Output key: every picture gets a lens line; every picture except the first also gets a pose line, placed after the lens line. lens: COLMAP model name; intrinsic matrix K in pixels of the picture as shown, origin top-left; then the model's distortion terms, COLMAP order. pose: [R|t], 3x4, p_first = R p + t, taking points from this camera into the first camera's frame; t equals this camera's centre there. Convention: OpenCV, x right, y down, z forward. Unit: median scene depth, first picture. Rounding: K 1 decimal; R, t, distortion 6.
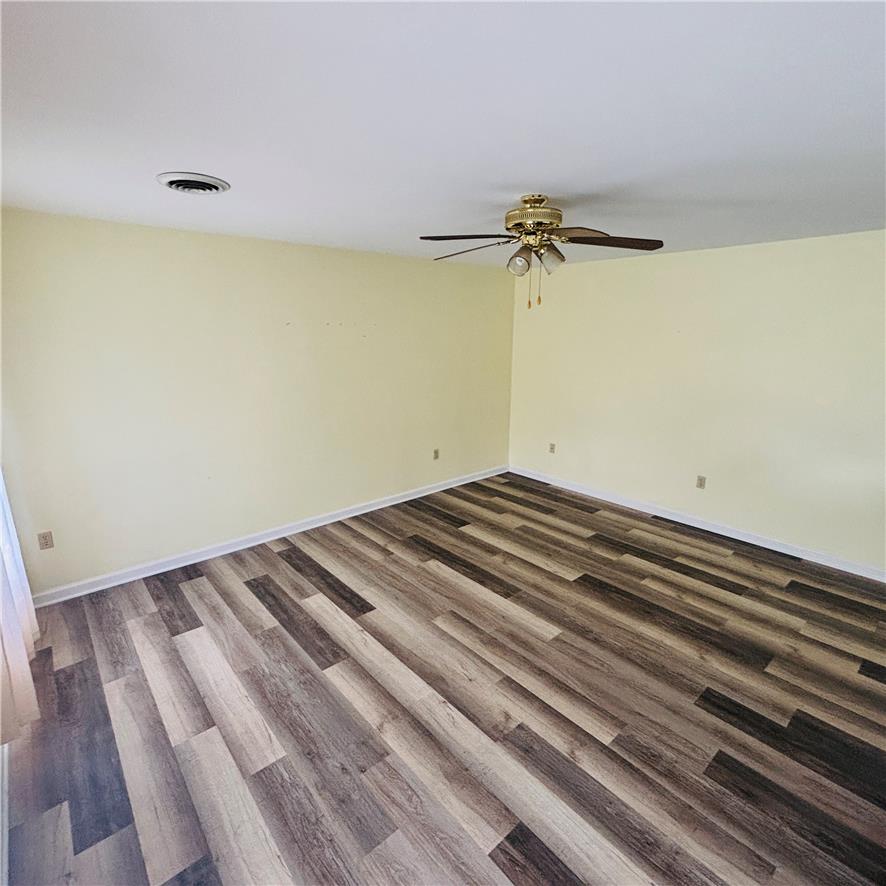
lens RADIAL K [[476.4, 0, 443.5], [0, 476.4, 439.4], [0, 0, 1]] dist [-0.000335, -0.002722]
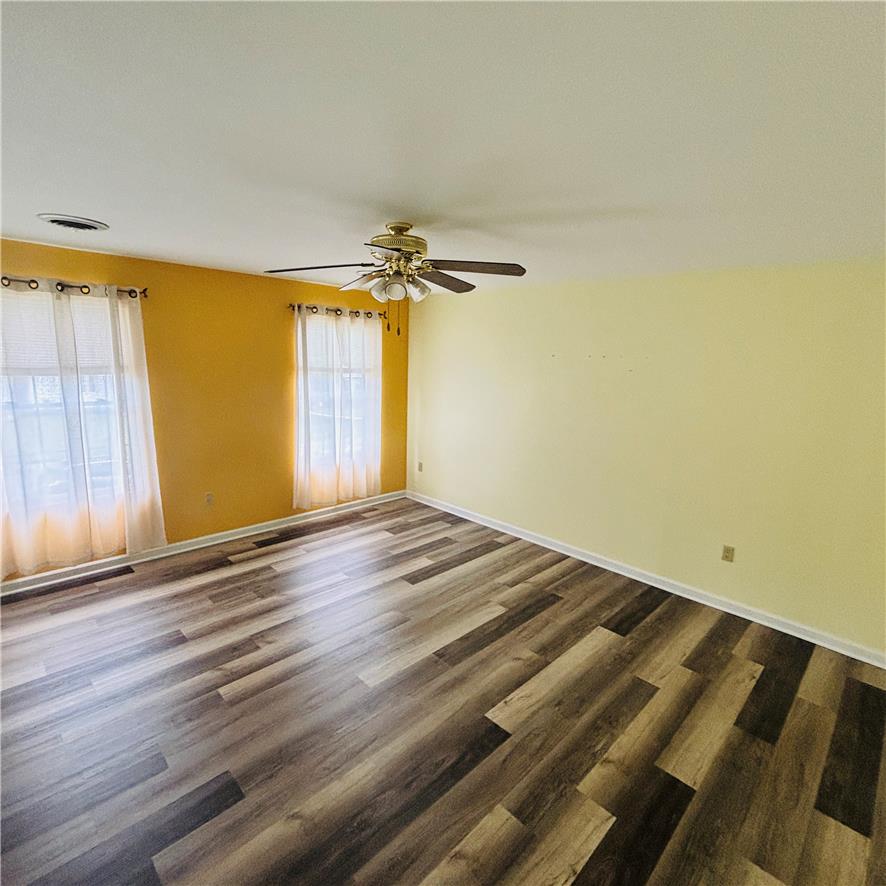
lens RADIAL K [[476.4, 0, 443.5], [0, 476.4, 439.4], [0, 0, 1]] dist [-0.000335, -0.002722]
pose [[0.069423, 0.180102, -0.981195, 0.867463], [-0.266734, 0.951109, 0.155707, -0.179125], [0.961267, 0.250909, 0.114068, 0.750402]]
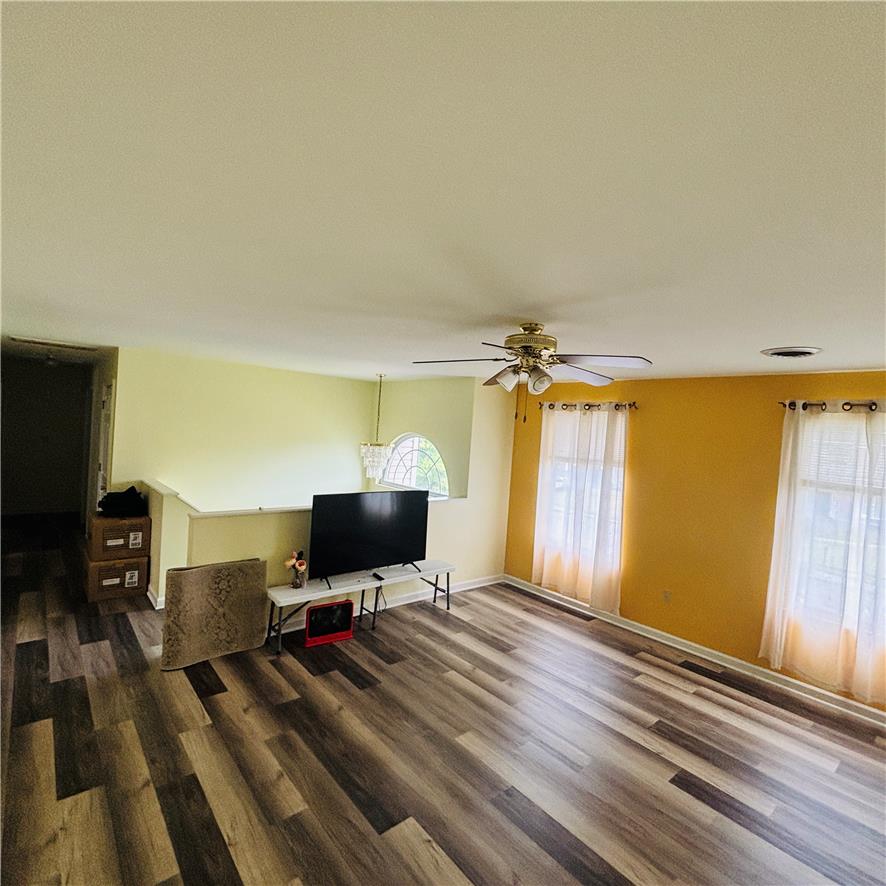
lens RADIAL K [[480.0, 0, 445.1], [0, 480.0, 441.4], [0, 0, 1]] dist [-0.003616, 0.003641]
pose [[-0.997828, -0.065242, 0.009102, 0.245262], [-0.060718, 0.964500, 0.257010, -0.360349], [-0.025546, 0.255899, -0.966366, 1.478080]]
